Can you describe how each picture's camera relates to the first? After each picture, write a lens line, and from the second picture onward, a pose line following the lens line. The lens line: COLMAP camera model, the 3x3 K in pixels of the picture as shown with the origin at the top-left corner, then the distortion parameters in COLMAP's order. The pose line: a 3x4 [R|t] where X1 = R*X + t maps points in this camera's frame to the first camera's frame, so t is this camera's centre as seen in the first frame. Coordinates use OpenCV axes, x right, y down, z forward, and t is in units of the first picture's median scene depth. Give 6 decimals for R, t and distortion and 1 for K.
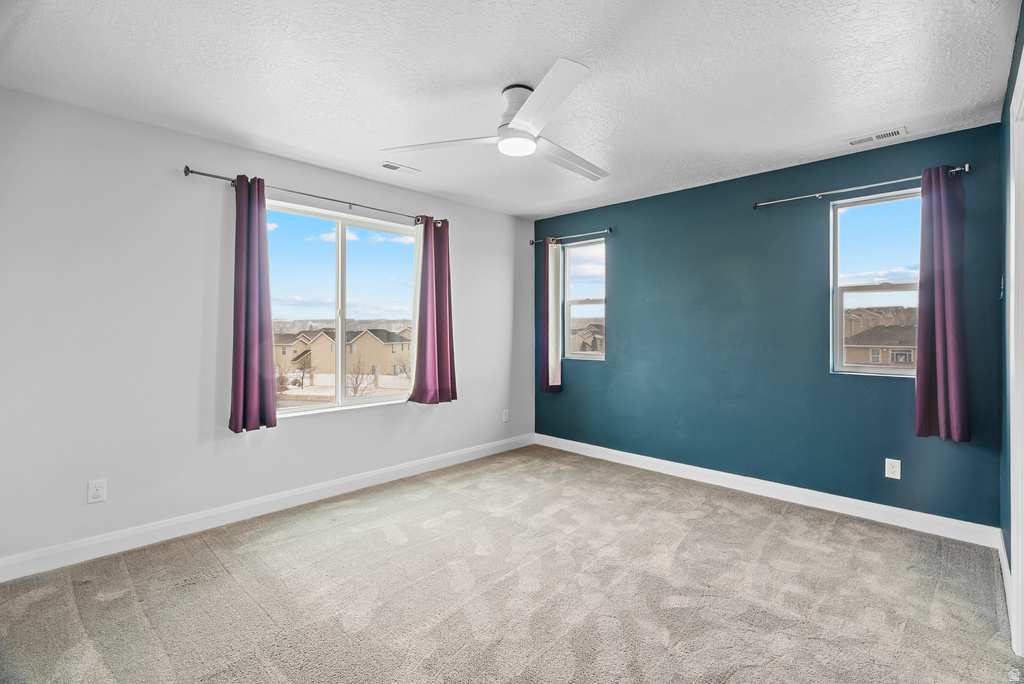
lens RADIAL K [[465.3, 0, 512.5], [0, 465.3, 332.6], [0, 0, 1]] dist [-0.008470, 0.002781]
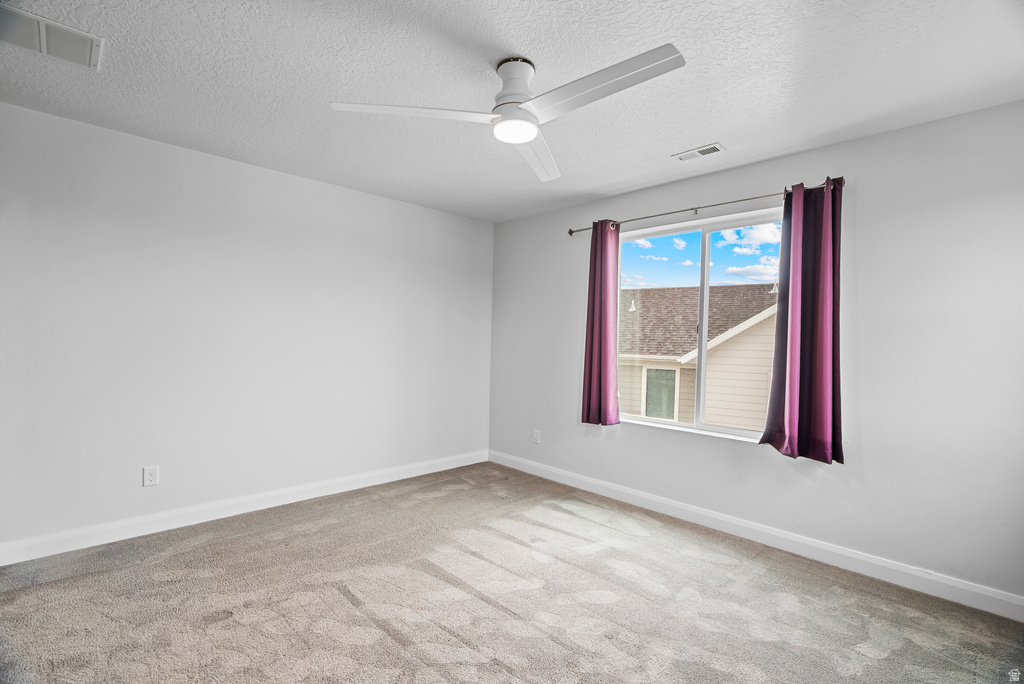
lens RADIAL K [[465.3, 0, 518.5], [0, 465.3, 336.5], [0, 0, 1]] dist [-0.008470, 0.002781]
pose [[-0.014393, -0.014975, -0.999784, 0.665116], [-0.037110, 0.999207, -0.014432, 0.005151], [0.999208, 0.036894, -0.014937, 0.768707]]
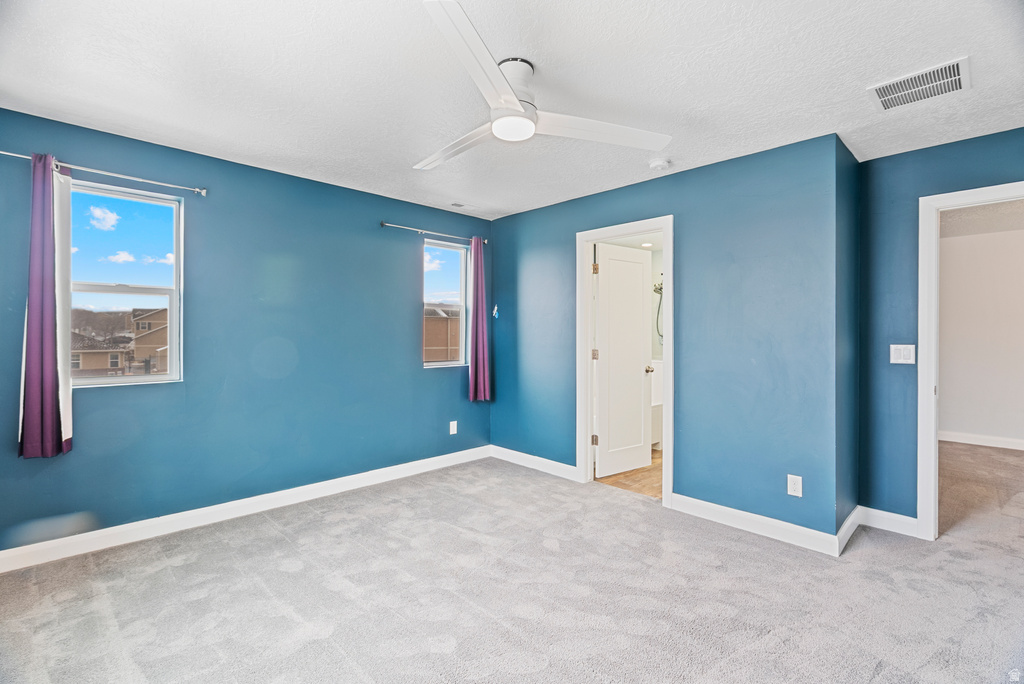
lens RADIAL K [[465.3, 0, 510.6], [0, 465.3, 336.8], [0, 0, 1]] dist [-0.008470, 0.002781]
pose [[0.032913, -0.007643, 0.999429, -0.644730], [0.004205, 0.999963, 0.007508, -0.010790], [-0.999449, 0.003955, 0.032944, 0.724471]]
